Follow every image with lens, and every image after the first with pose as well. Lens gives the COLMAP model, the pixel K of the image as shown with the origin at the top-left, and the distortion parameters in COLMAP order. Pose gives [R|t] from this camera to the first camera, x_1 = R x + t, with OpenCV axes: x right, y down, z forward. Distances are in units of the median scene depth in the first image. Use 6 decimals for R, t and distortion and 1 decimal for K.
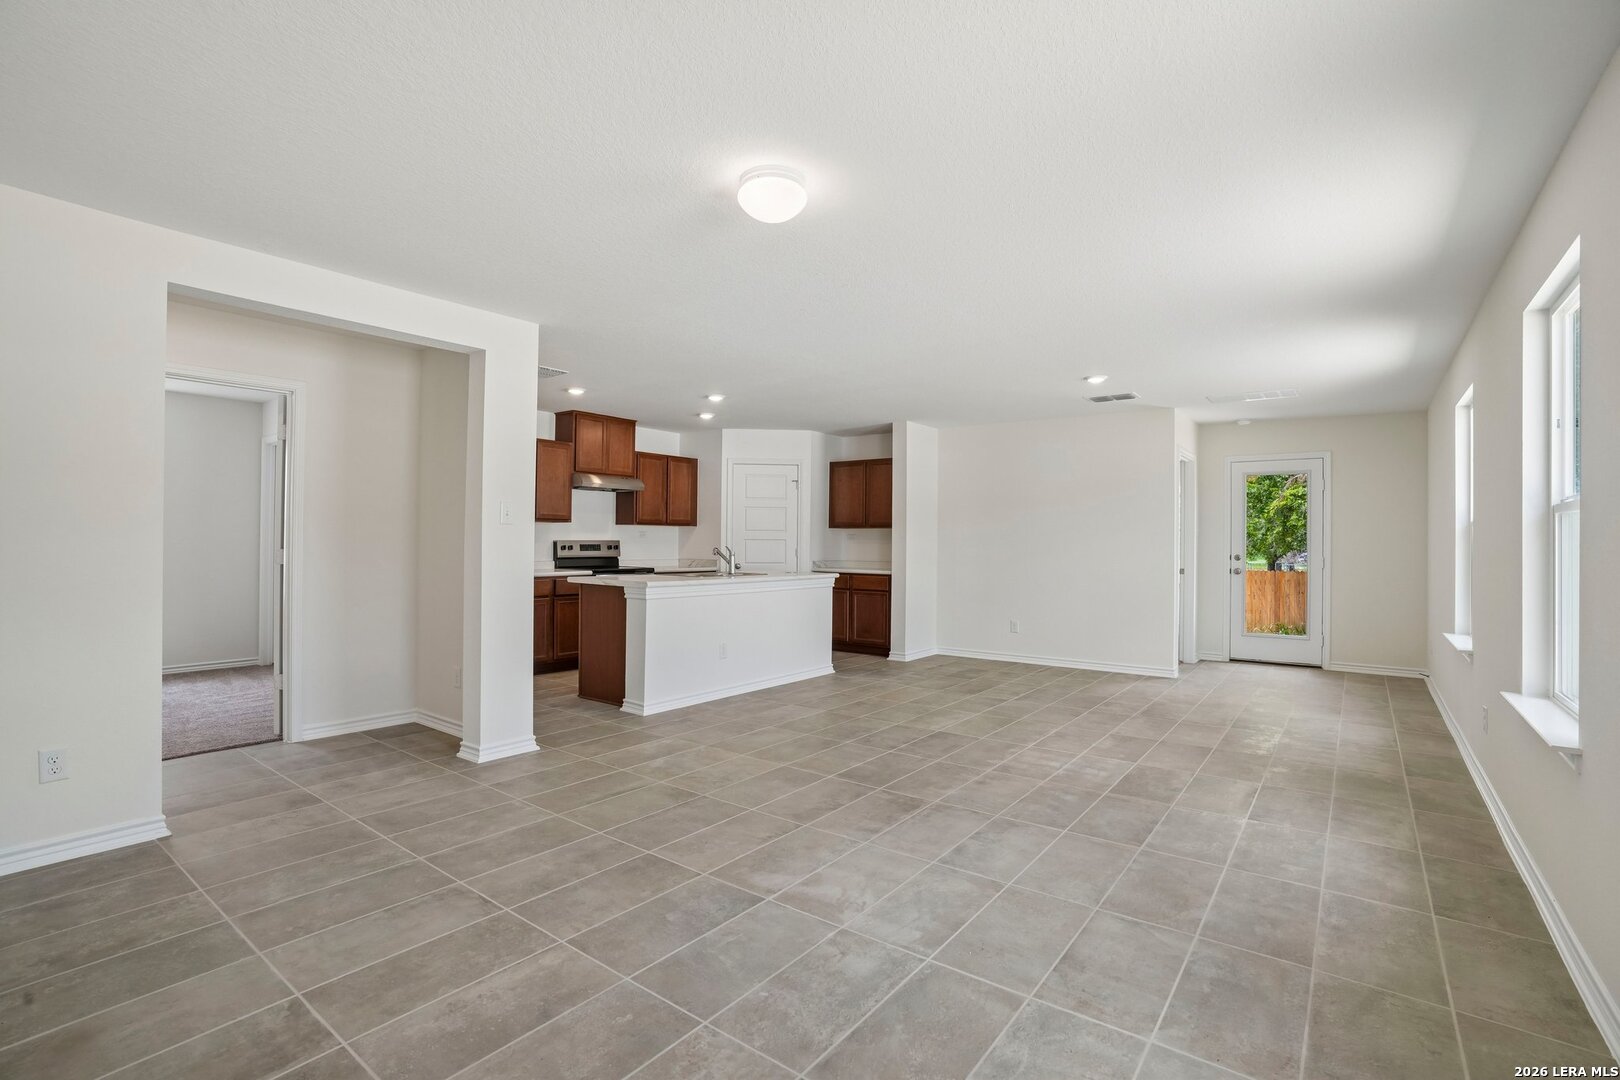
lens RADIAL K [[746.1, 0, 805.7], [0, 746.1, 534.9], [0, 0, 1]] dist [-0.066935, 0.023960]
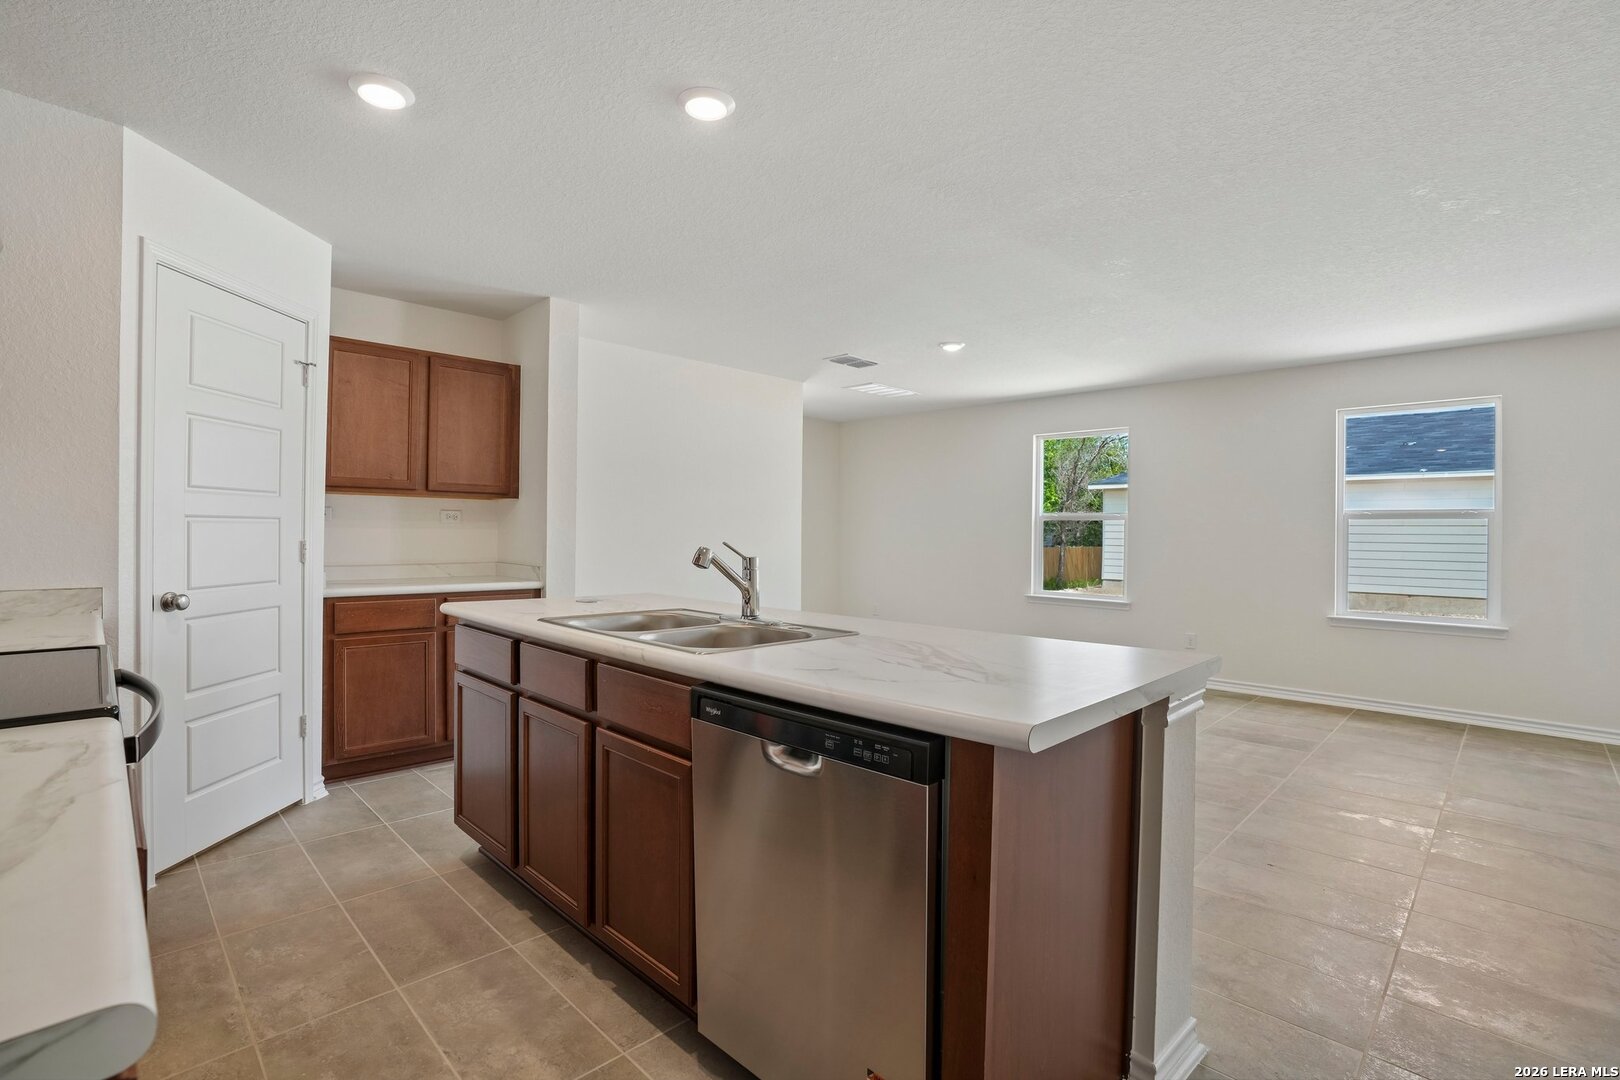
lens RADIAL K [[746.1, 0, 805.7], [0, 746.1, 534.9], [0, 0, 1]] dist [-0.066935, 0.023960]
pose [[0.137714, -0.010569, 0.990416, -0.392597], [-0.019789, 0.999714, 0.013420, 0.005567], [-0.990274, -0.021448, 0.137465, 0.788873]]
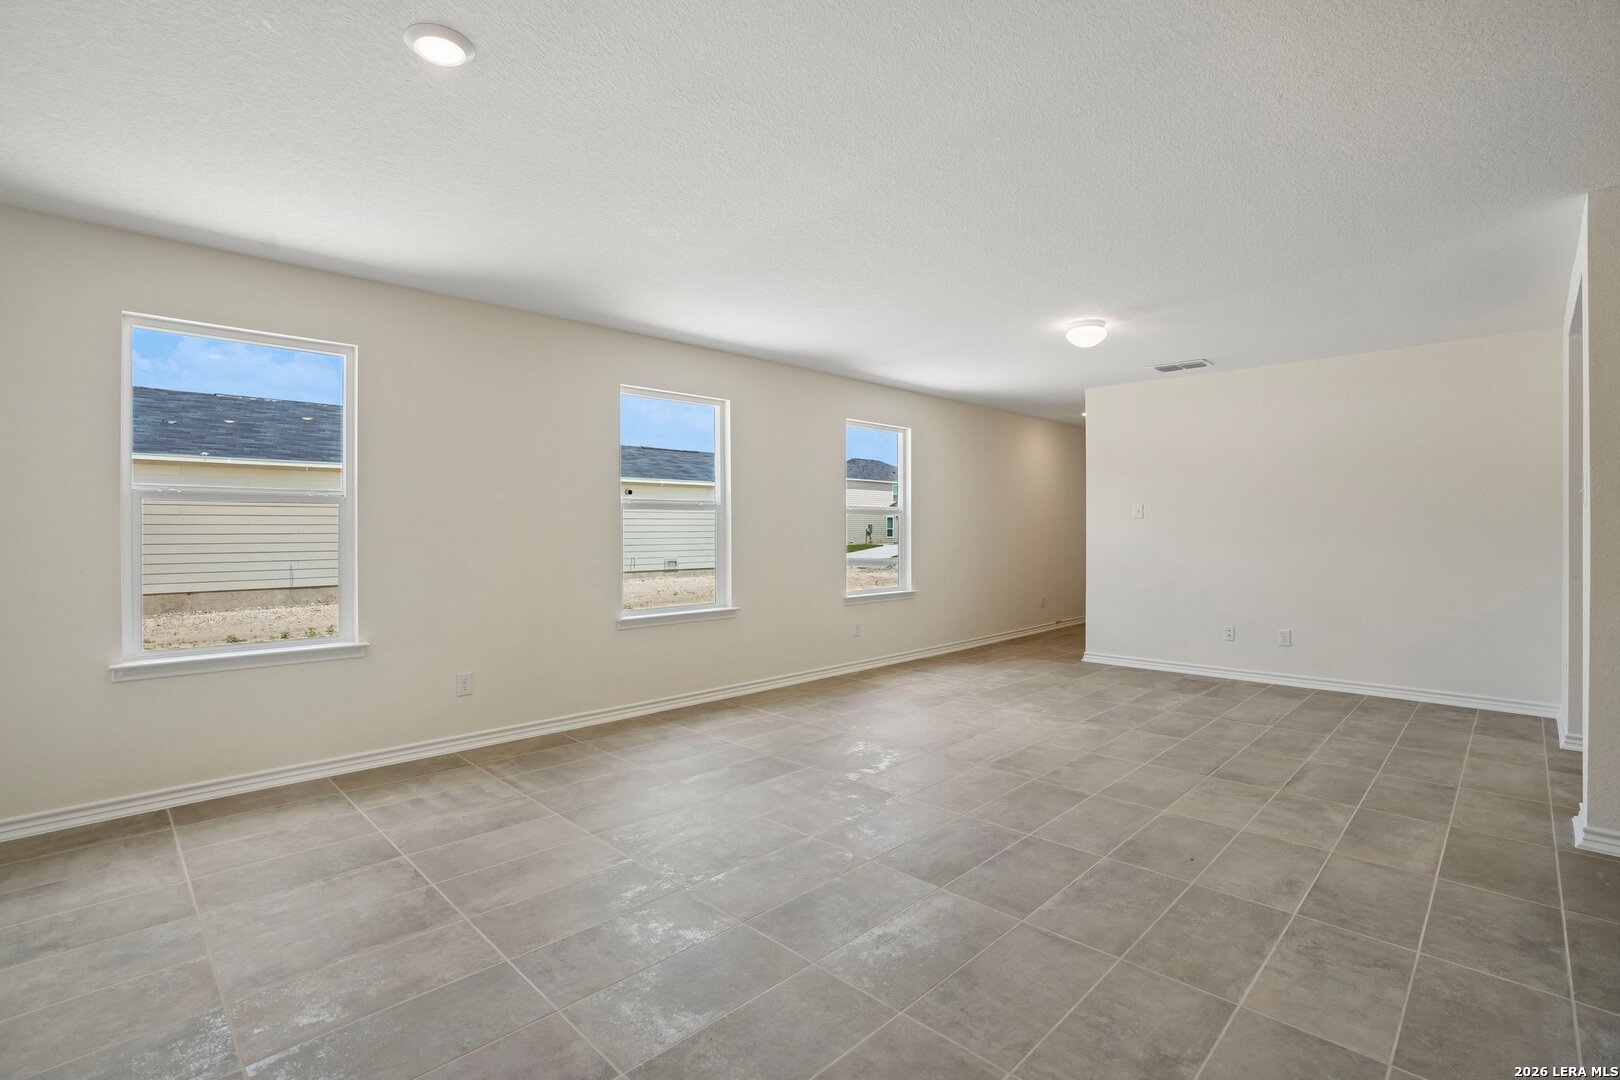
lens RADIAL K [[746.1, 0, 805.7], [0, 746.1, 534.9], [0, 0, 1]] dist [-0.066935, 0.023960]
pose [[-0.991171, -0.007820, 0.132356, 0.134475], [-0.007835, 0.999969, 0.000405, 0.011095], [-0.132355, -0.000635, -0.991202, 0.985448]]
